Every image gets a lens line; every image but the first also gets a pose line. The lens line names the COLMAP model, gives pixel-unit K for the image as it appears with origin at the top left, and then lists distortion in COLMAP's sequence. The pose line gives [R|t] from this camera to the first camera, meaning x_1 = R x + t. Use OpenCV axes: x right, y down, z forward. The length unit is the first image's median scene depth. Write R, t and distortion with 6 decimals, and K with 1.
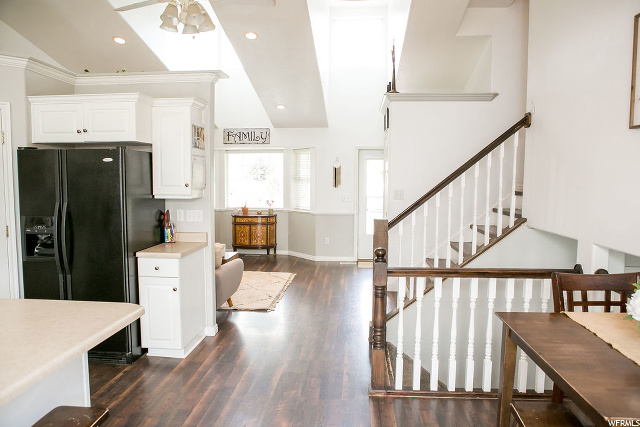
lens RADIAL K [[422.8, 0, 319.4], [0, 422.8, 210.1], [0, 0, 1]] dist [-0.066157, 0.003562]
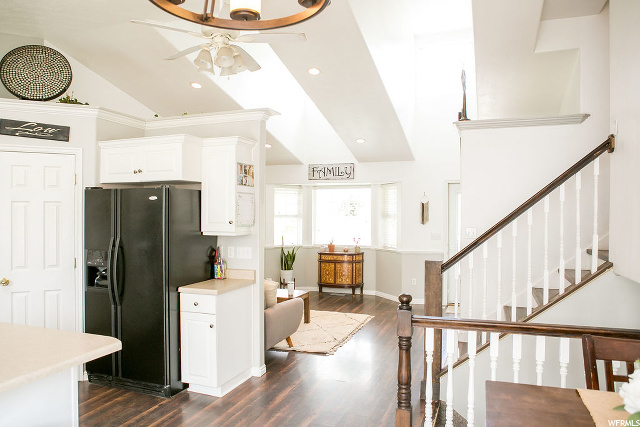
lens RADIAL K [[438.5, 0, 324.1], [0, 438.5, 214.3], [0, 0, 1]] dist [-0.097557, 0.068771]
pose [[0.966014, -0.003652, -0.258465, 0.163661], [-0.015572, 0.997262, -0.072292, -0.005865], [0.258021, 0.073860, 0.963312, 0.045173]]
